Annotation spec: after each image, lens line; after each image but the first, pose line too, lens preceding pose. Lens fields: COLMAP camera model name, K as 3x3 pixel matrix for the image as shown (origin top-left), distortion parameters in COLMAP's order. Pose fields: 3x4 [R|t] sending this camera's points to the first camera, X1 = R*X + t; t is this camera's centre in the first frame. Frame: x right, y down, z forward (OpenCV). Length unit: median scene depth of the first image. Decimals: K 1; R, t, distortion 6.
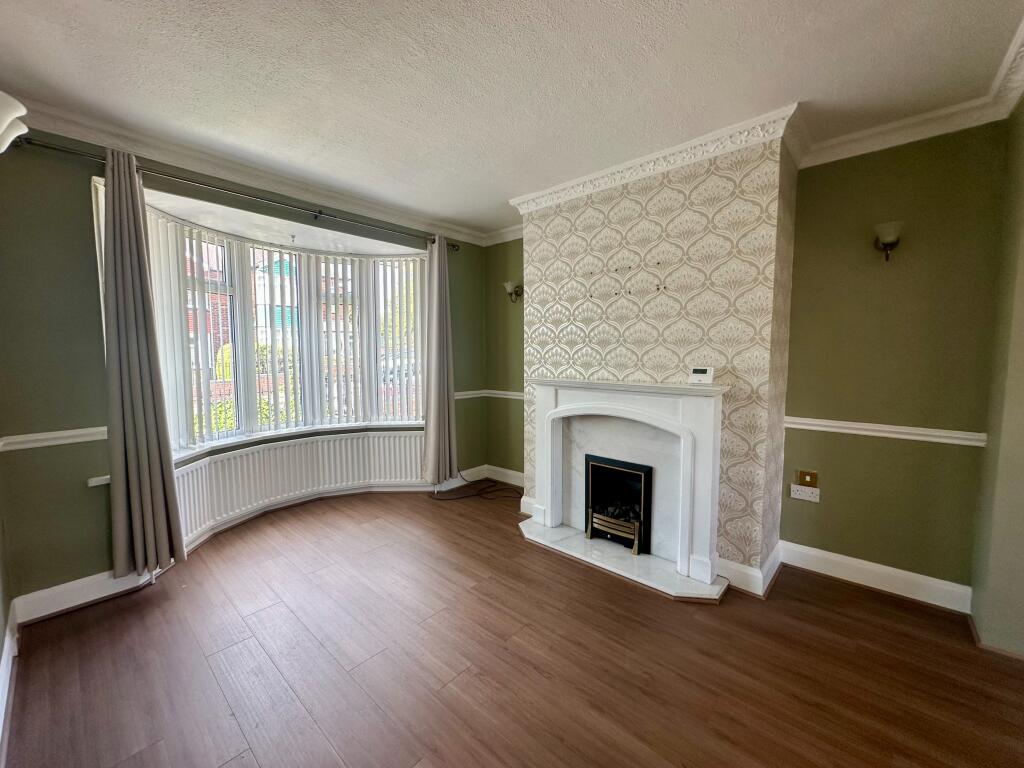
lens RADIAL K [[404.3, 0, 511.2], [0, 404.3, 385.5], [0, 0, 1]] dist [-0.000538, 0.000882]
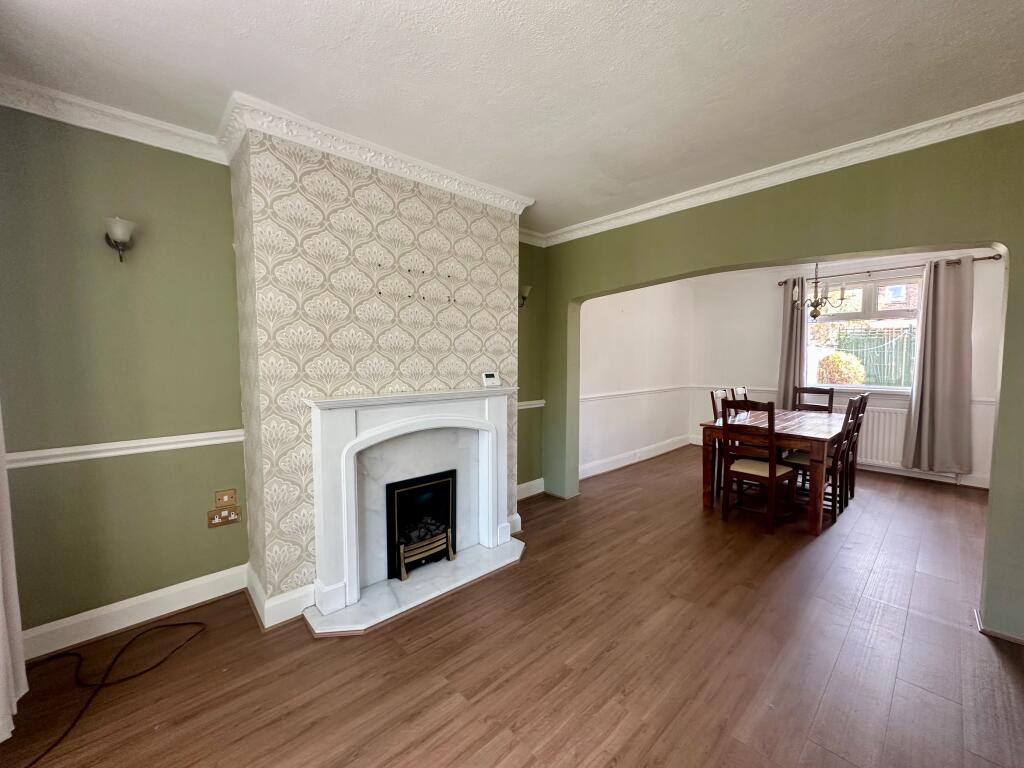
lens RADIAL K [[404.3, 0, 515.6], [0, 404.3, 384.2], [0, 0, 1]] dist [-0.000538, 0.000882]
pose [[0.104983, -0.063096, 0.992470, -0.740578], [0.083296, 0.995036, 0.054448, -0.069931], [-0.990979, 0.076953, 0.109718, 0.792868]]
